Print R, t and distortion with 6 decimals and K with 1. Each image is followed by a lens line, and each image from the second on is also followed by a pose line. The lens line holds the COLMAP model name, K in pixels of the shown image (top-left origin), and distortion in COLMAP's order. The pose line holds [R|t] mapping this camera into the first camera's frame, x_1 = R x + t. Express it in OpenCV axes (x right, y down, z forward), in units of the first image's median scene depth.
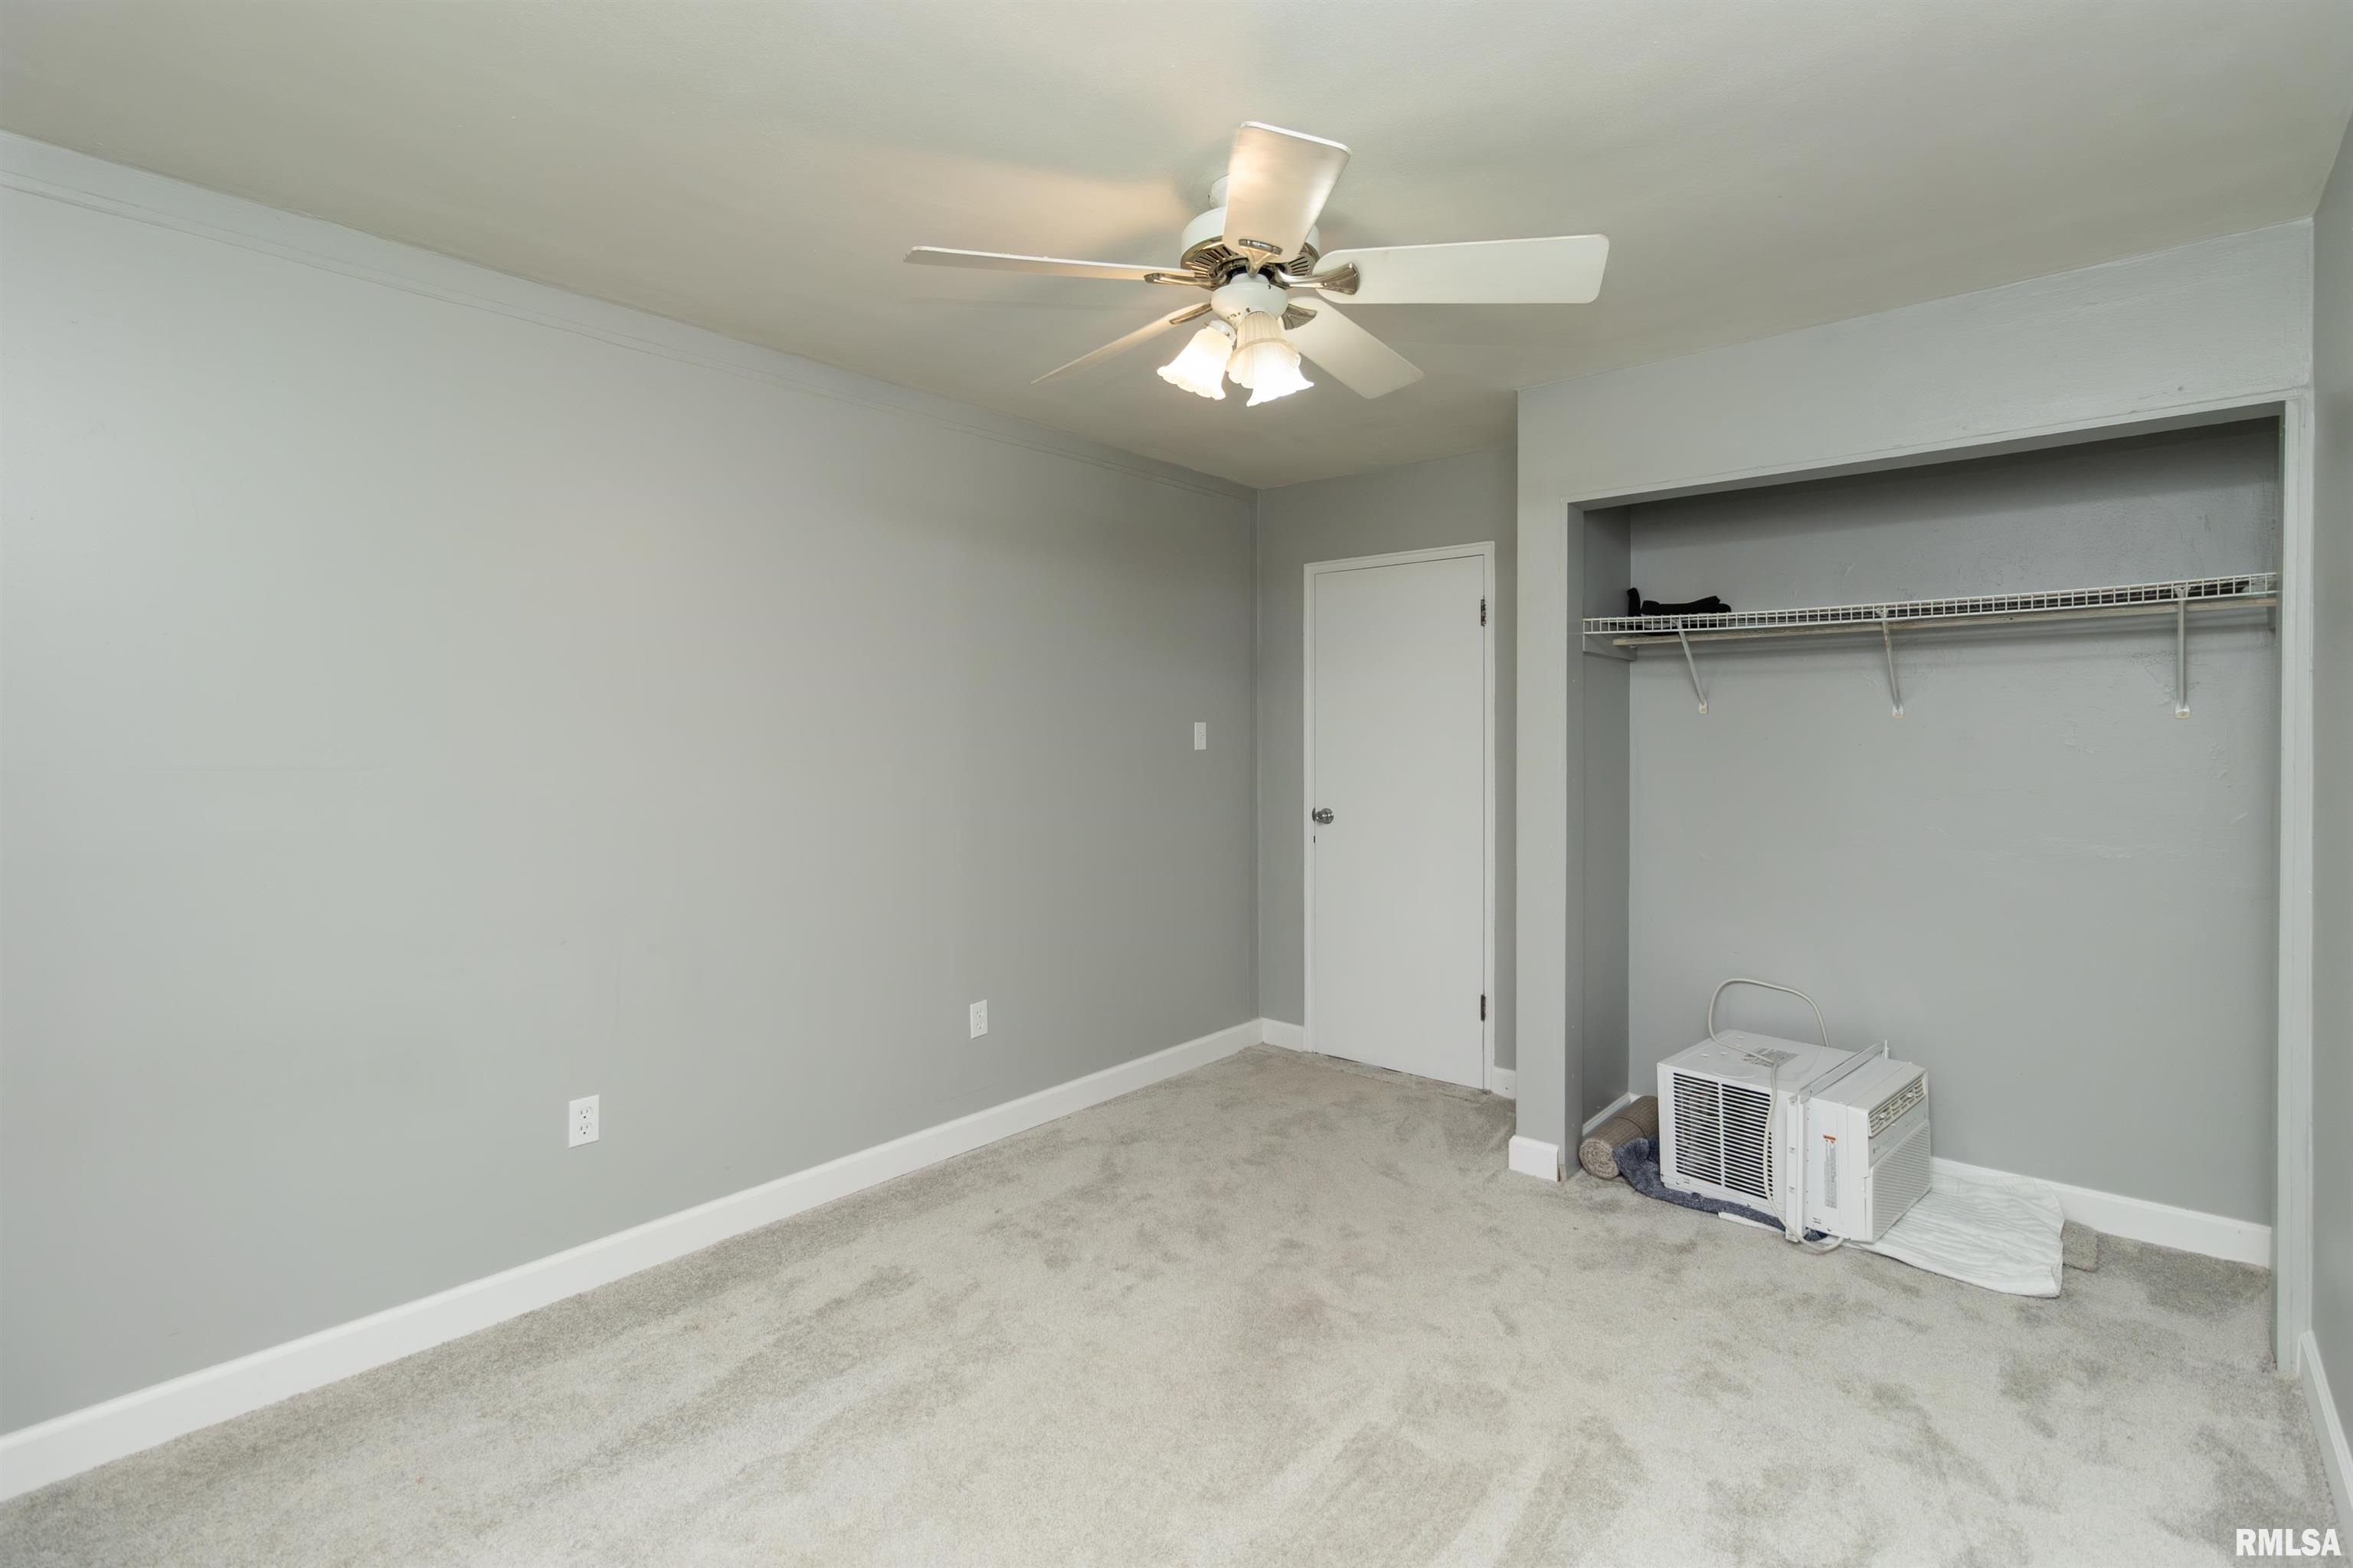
lens RADIAL K [[1077.8, 0, 1199.2], [0, 1077.8, 735.1], [0, 0, 1]] dist [-0.001204, -0.000147]
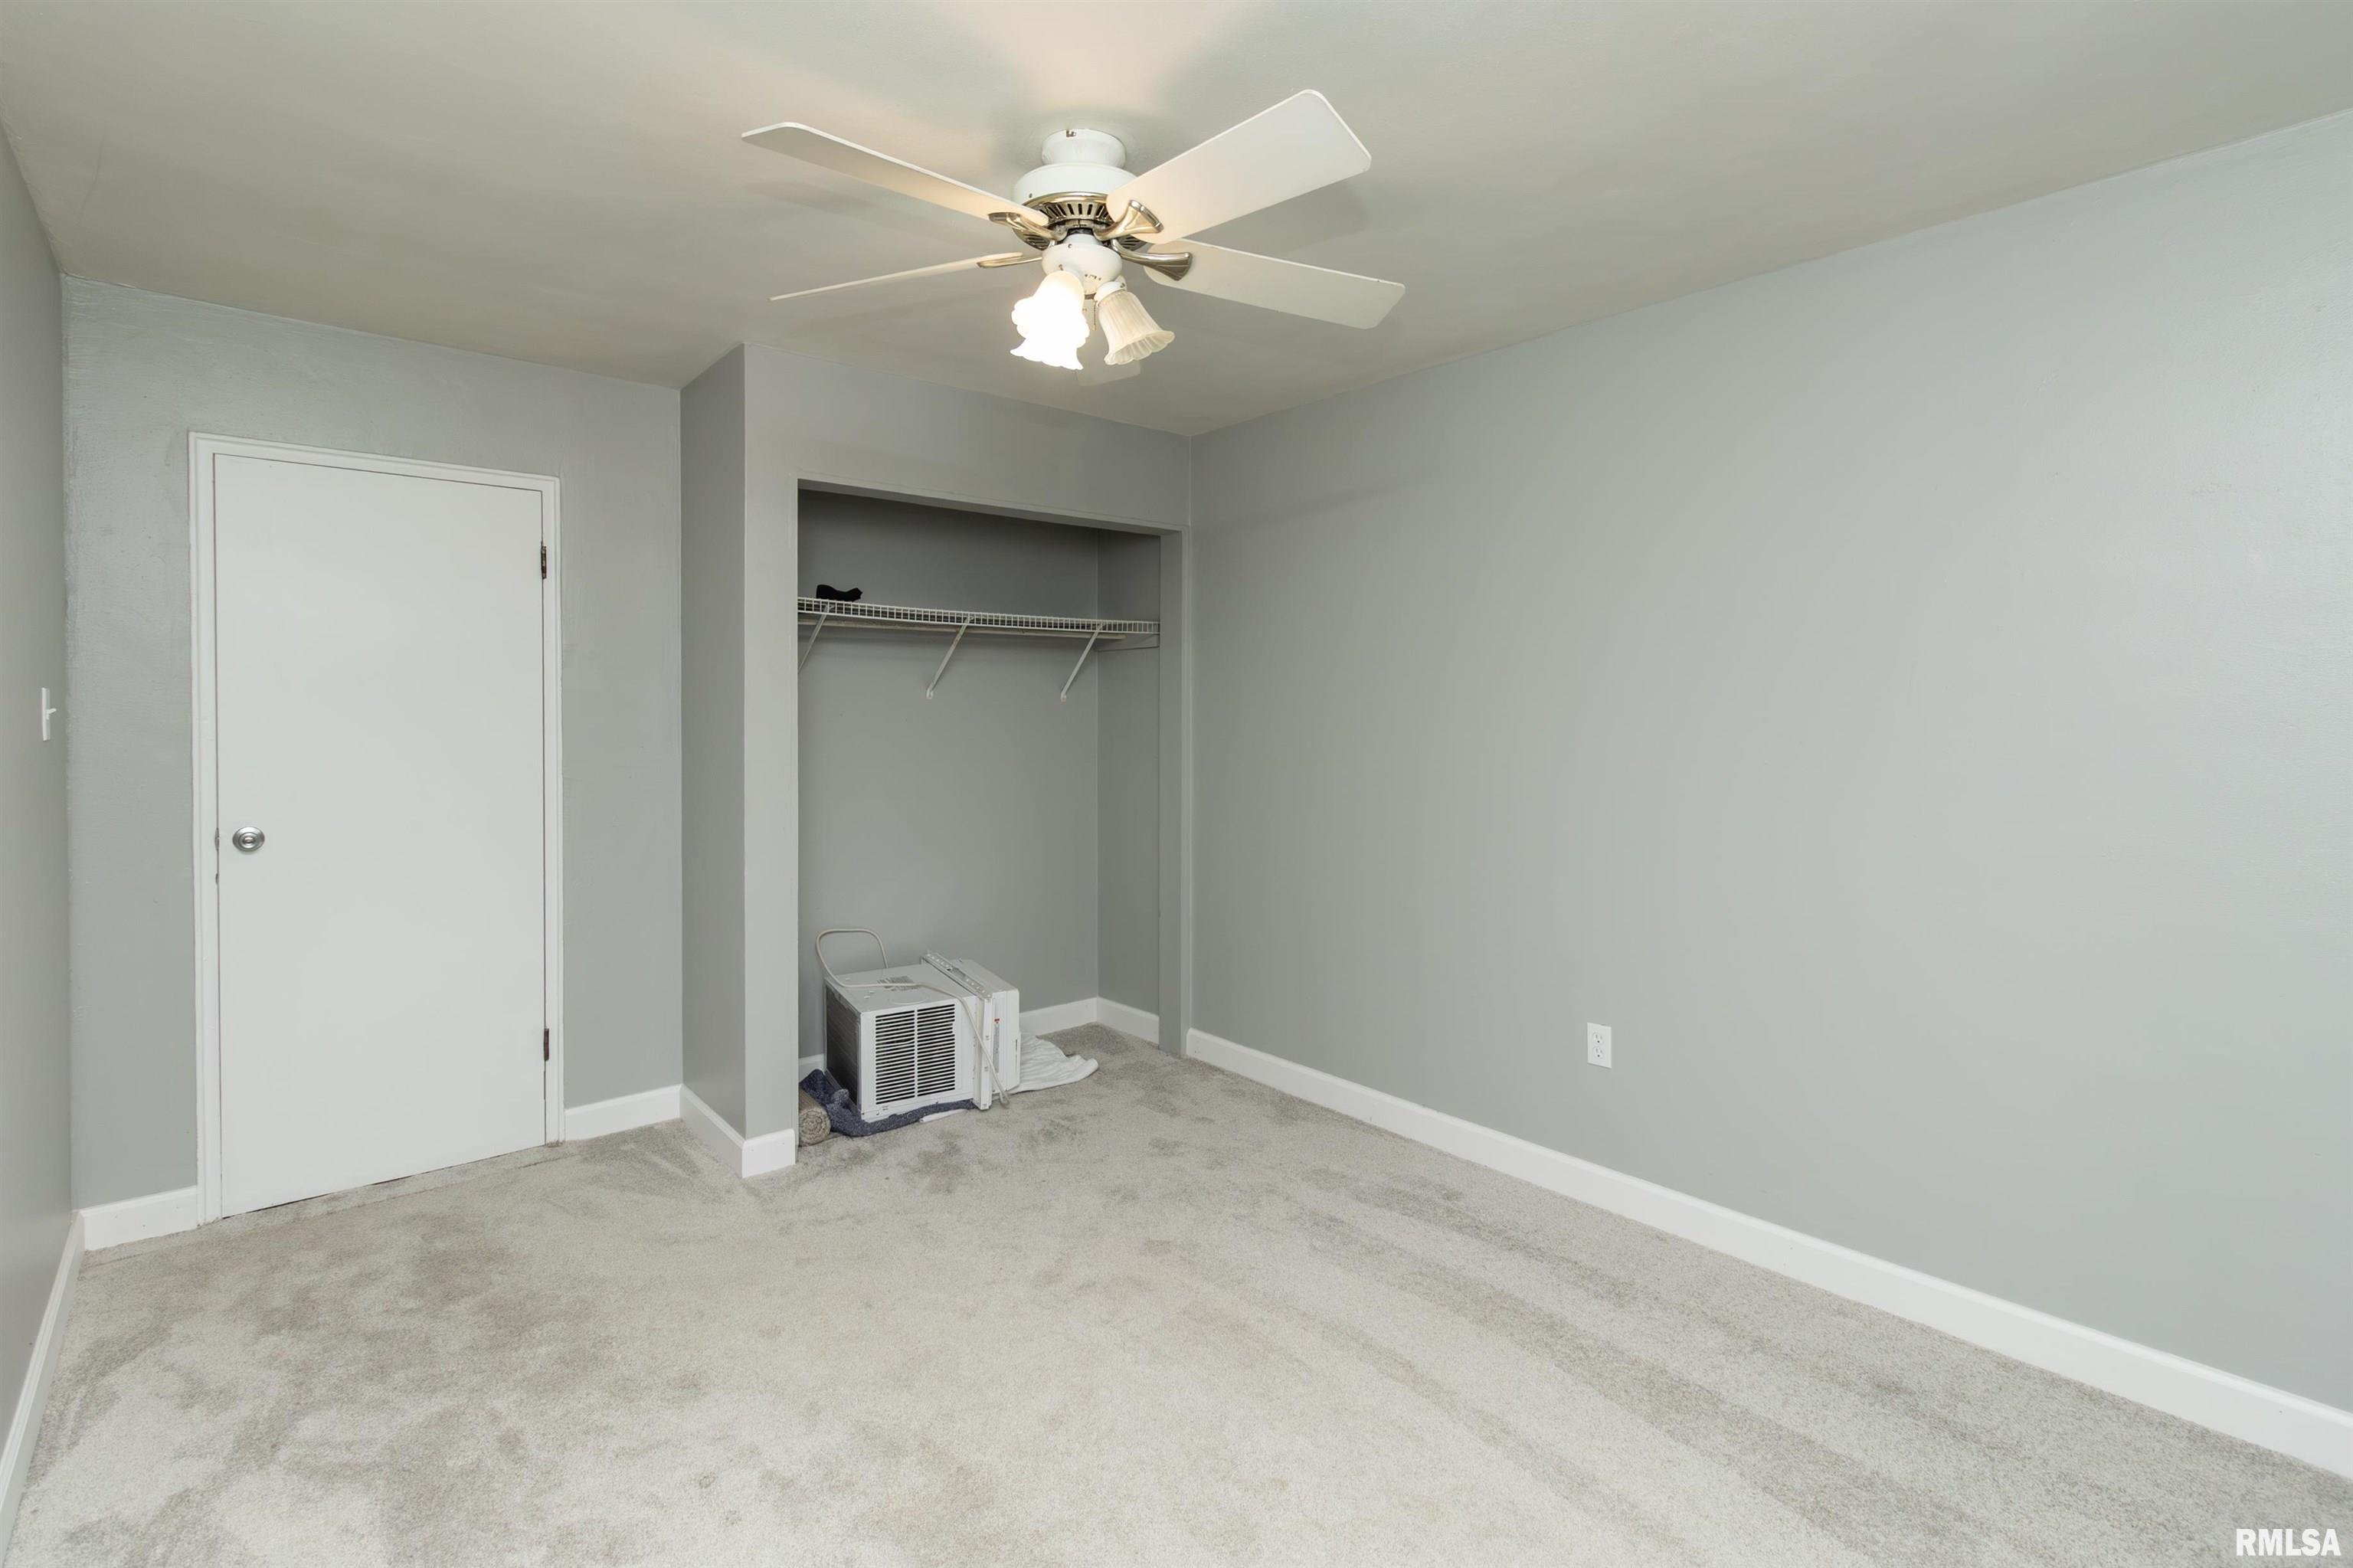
lens RADIAL K [[1110.2, 0, 1178.2], [0, 1110.2, 719.0], [0, 0, 1]] dist [-0.001545, -0.000389]
pose [[0.162841, -0.011498, 0.986585, -0.623958], [-0.003330, 0.999920, 0.012203, -0.008606], [-0.986647, -0.005273, 0.162790, 0.498048]]
